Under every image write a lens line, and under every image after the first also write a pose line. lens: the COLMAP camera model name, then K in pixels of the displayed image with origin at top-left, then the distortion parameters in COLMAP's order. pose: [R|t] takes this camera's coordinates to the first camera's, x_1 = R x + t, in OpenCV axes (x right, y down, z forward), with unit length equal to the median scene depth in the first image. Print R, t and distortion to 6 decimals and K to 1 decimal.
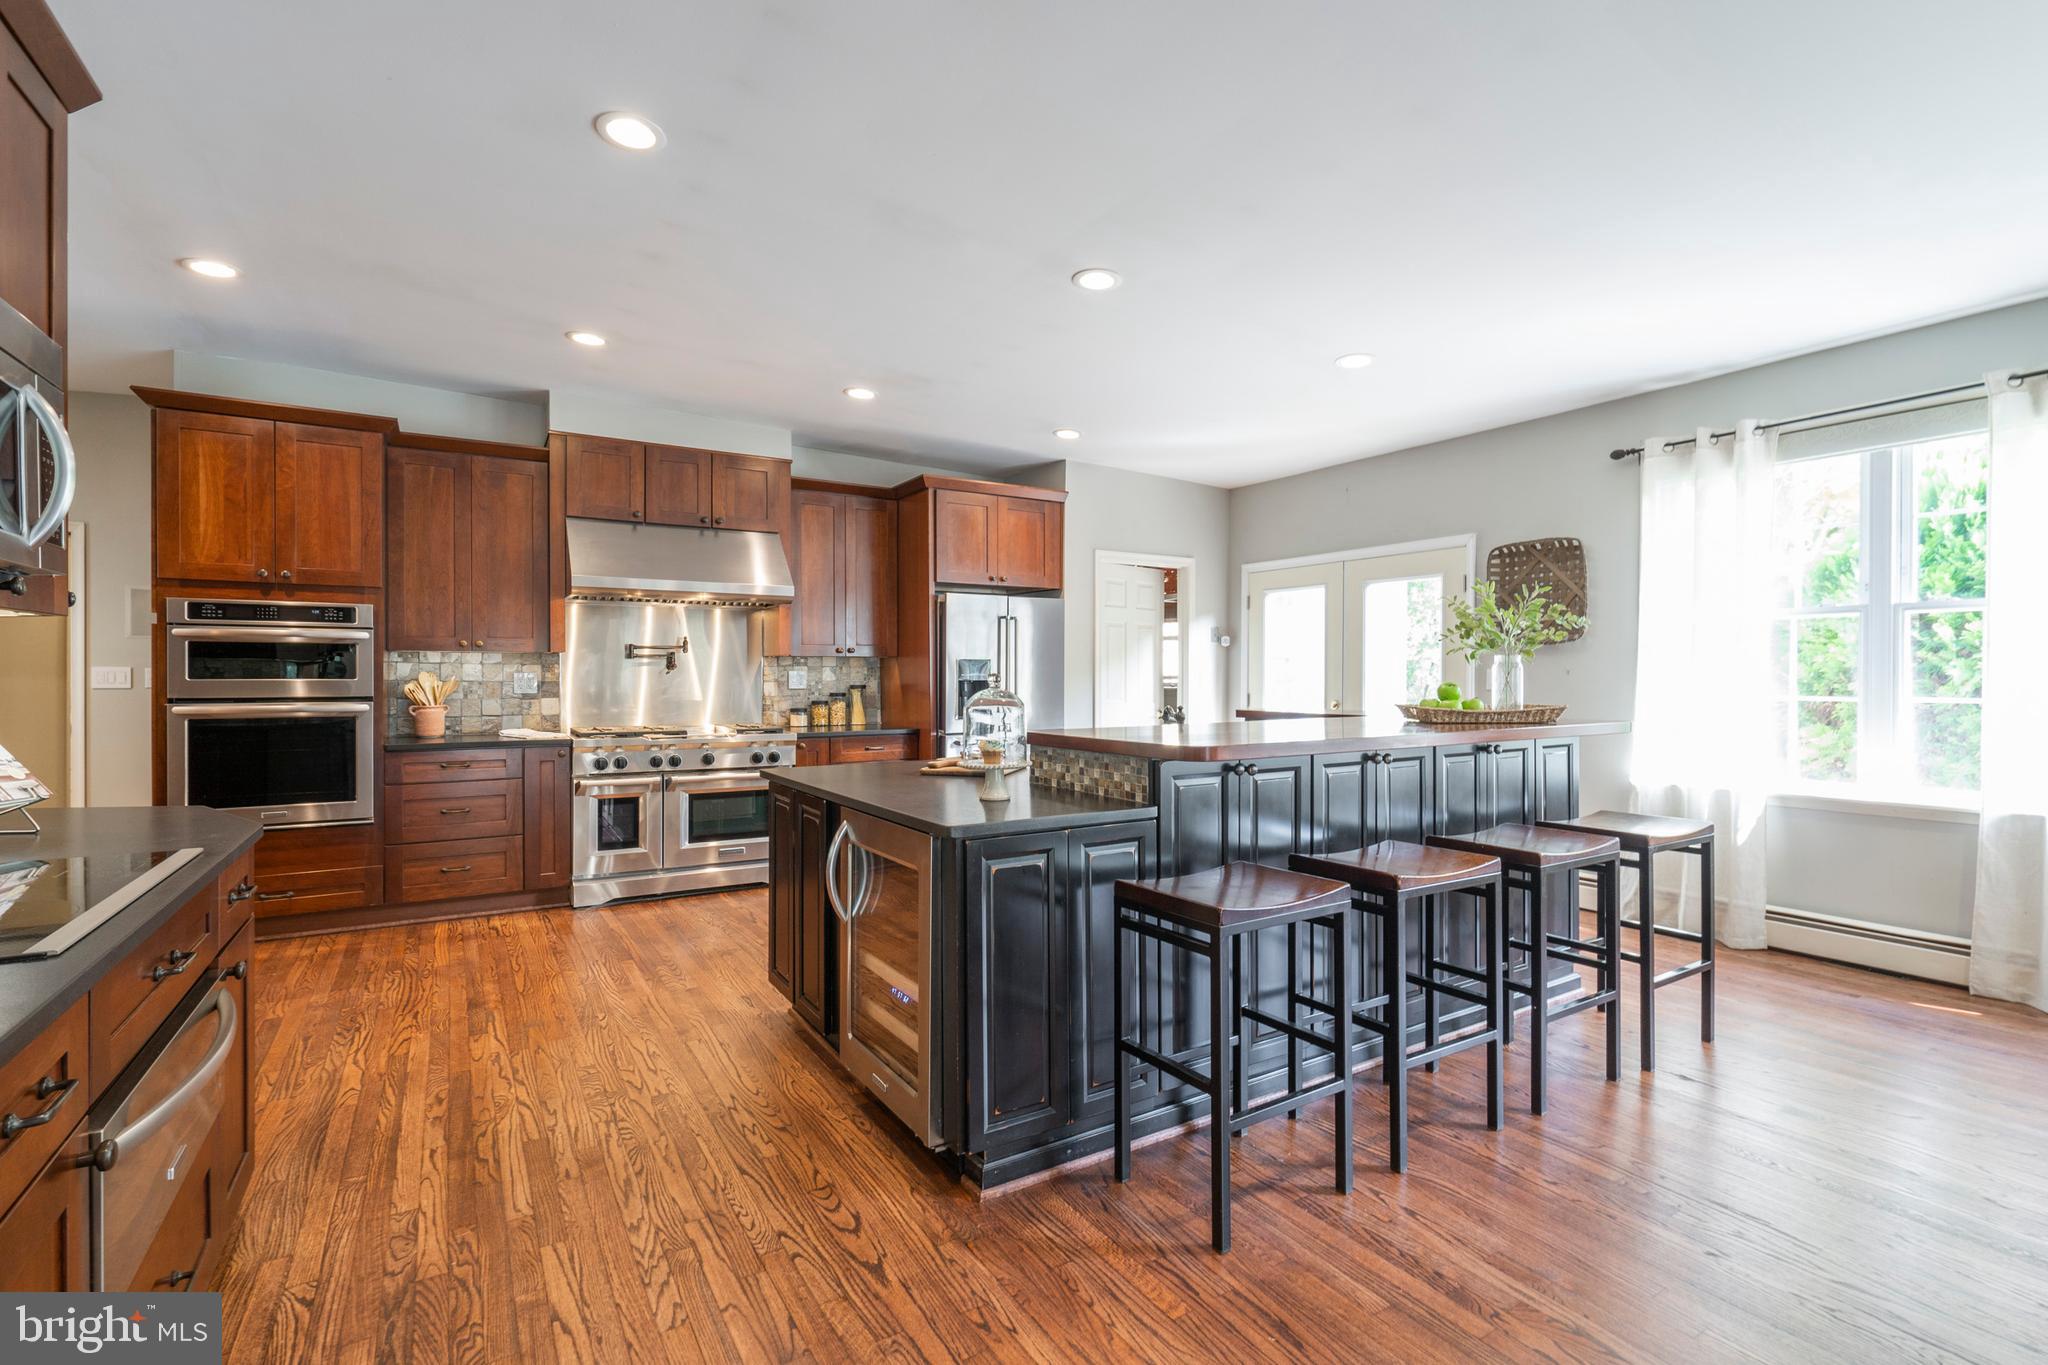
lens RADIAL K [[916.0, 0, 1033.9], [0, 916.0, 676.4], [0, 0, 1]] dist [-0.001080, 0.000549]
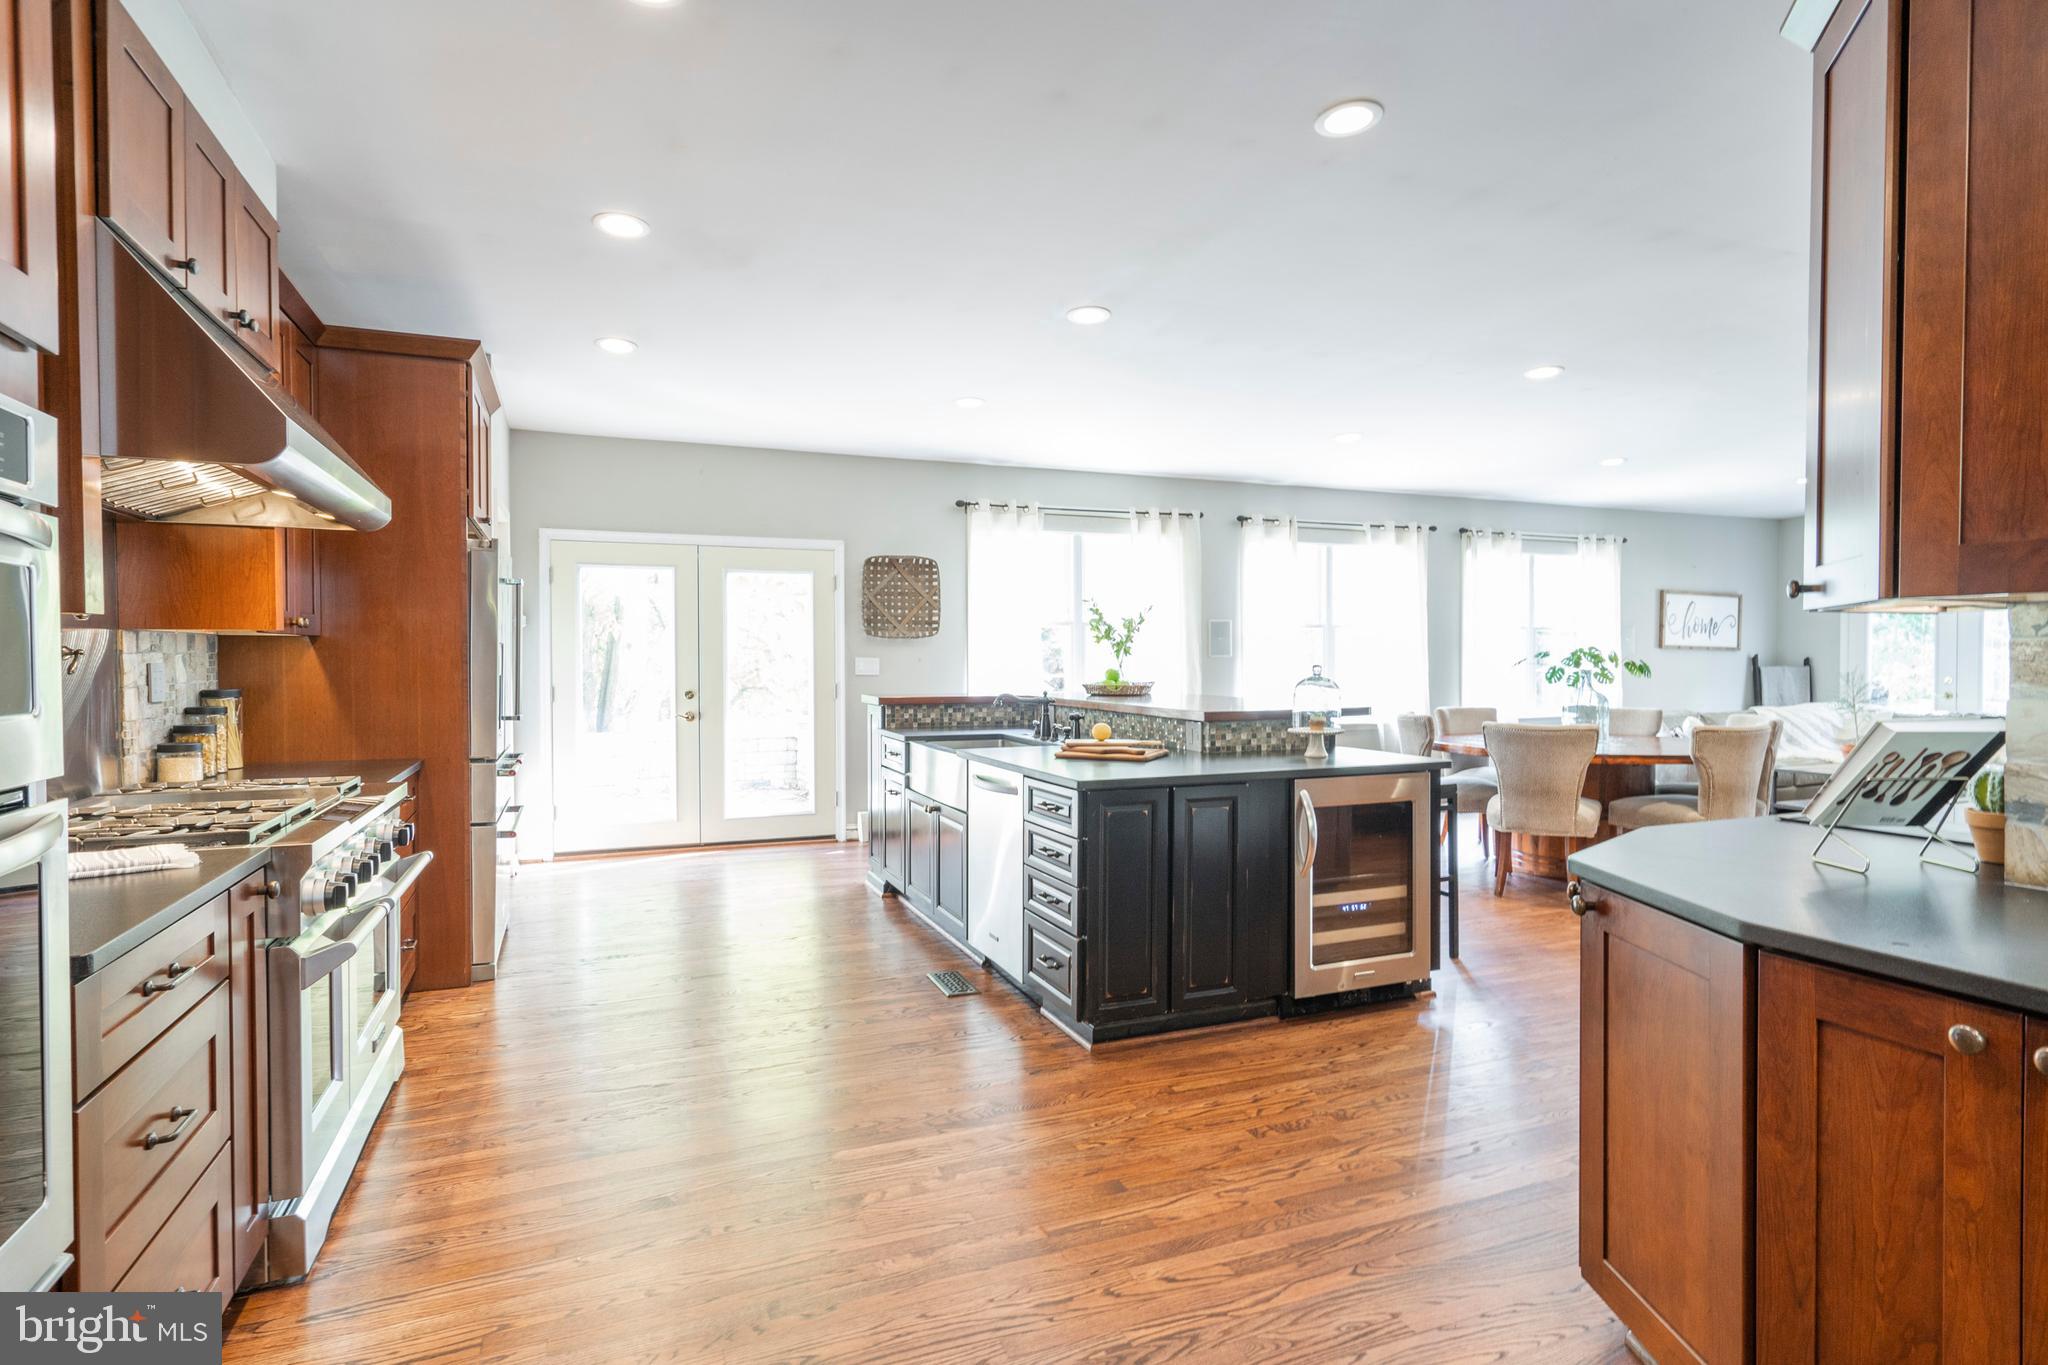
lens RADIAL K [[1035.1, 0, 1005.3], [0, 1035.1, 682.7], [0, 0, 1]] dist [0.002325, -0.000854]
pose [[0.182189, -0.025315, 0.982938, -0.836623], [0.006054, 0.999678, 0.024624, -0.008056], [-0.983245, 0.001464, 0.182284, 0.603451]]
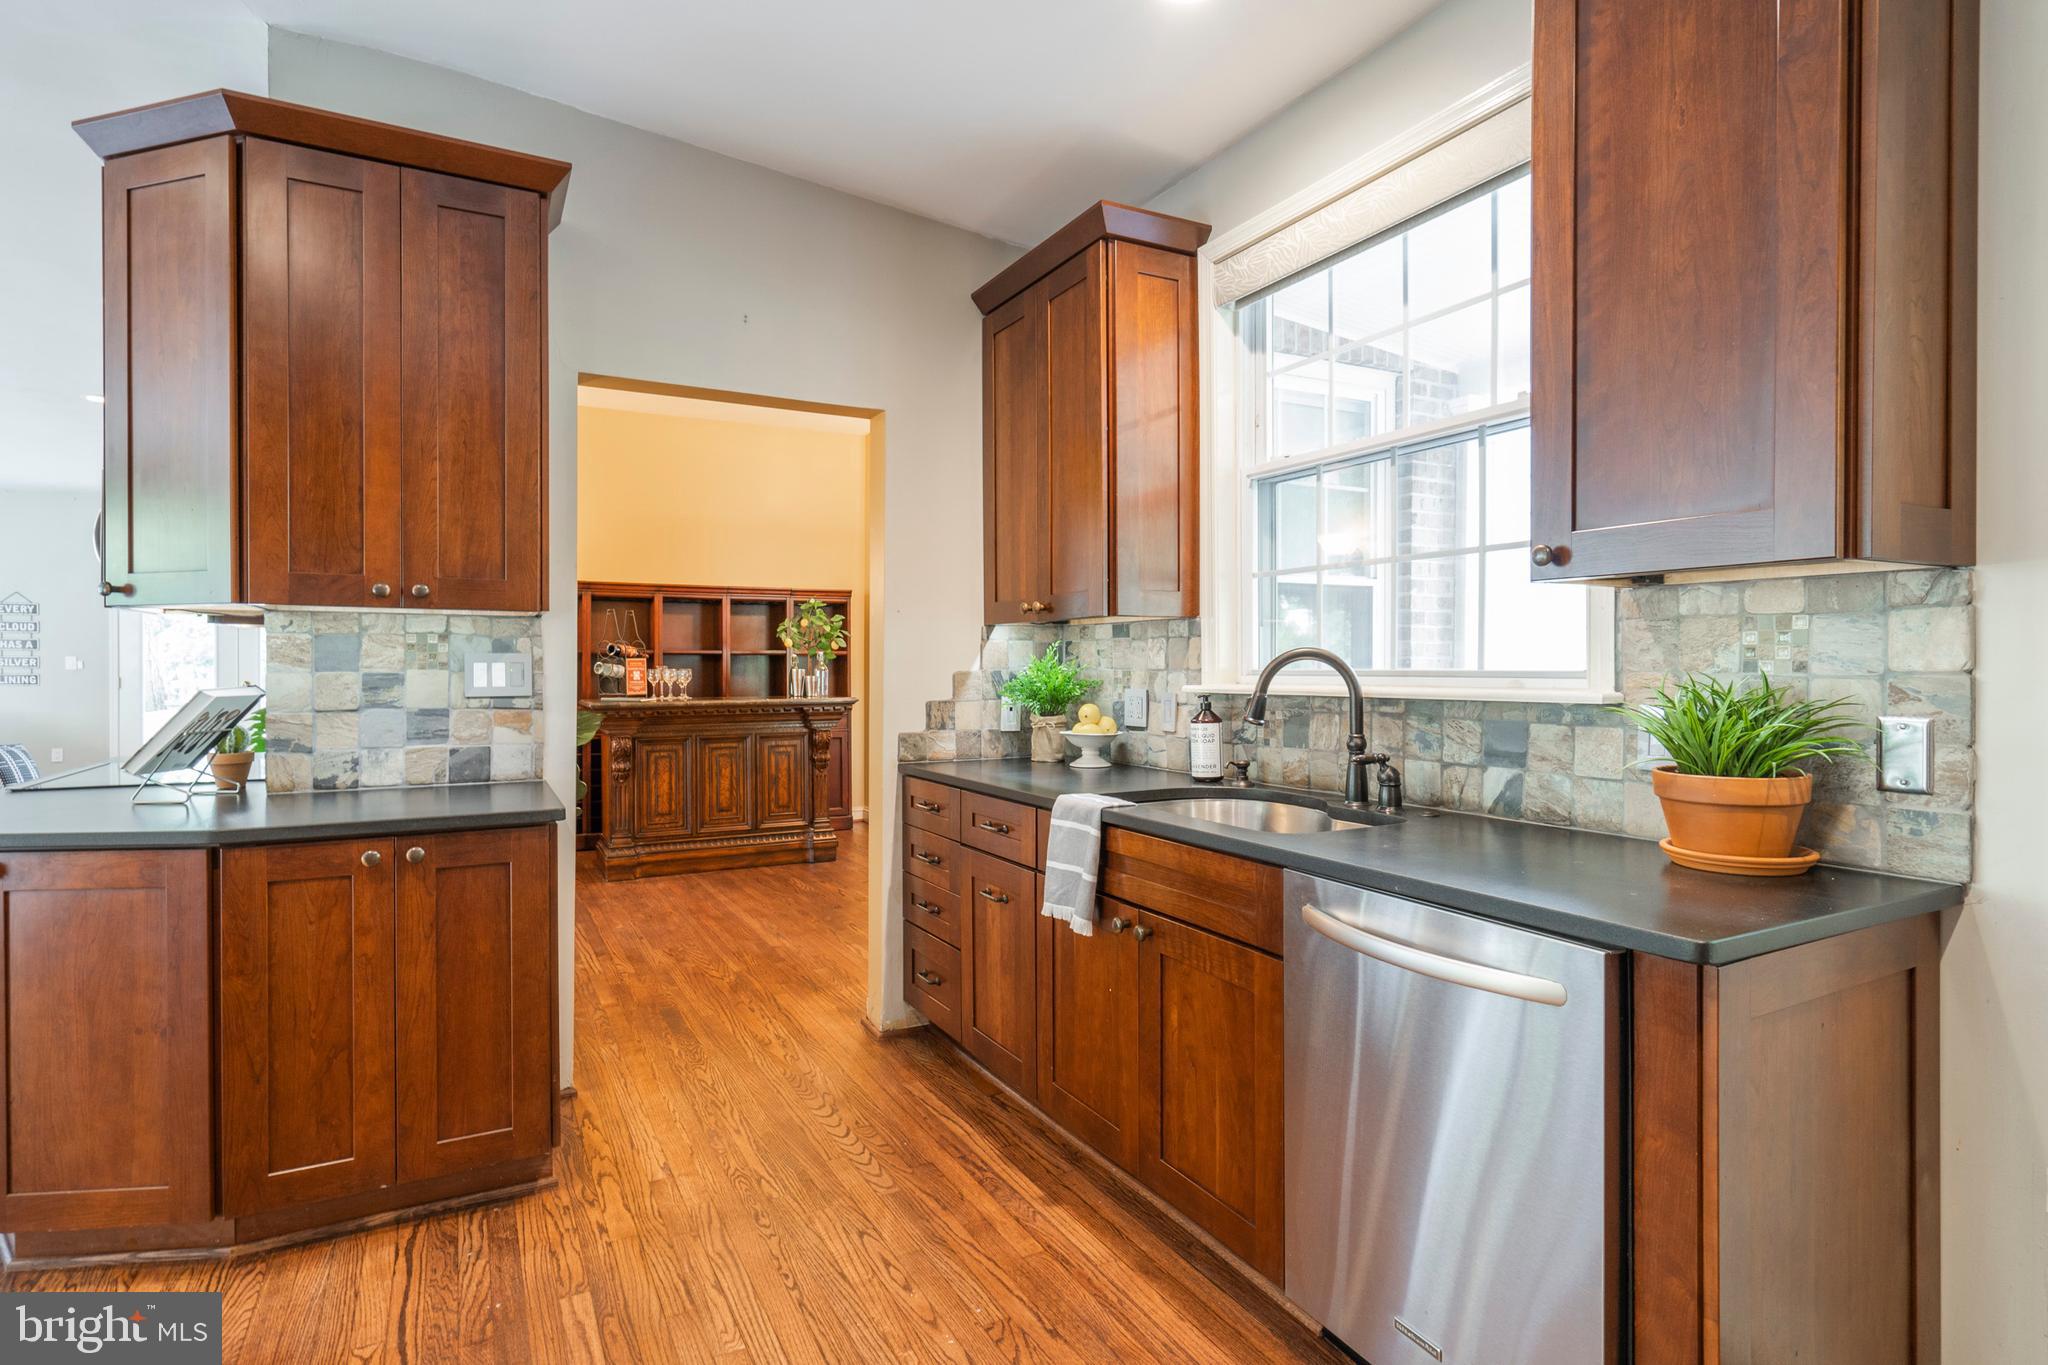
lens RADIAL K [[1035.1, 0, 1037.6], [0, 1035.1, 677.1], [0, 0, 1]] dist [0.002325, -0.000854]
pose [[-0.998636, -0.006154, 0.051853, -0.855192], [-0.005578, 0.999921, 0.011254, 0.001086], [-0.051919, 0.010950, -0.998591, 0.830676]]
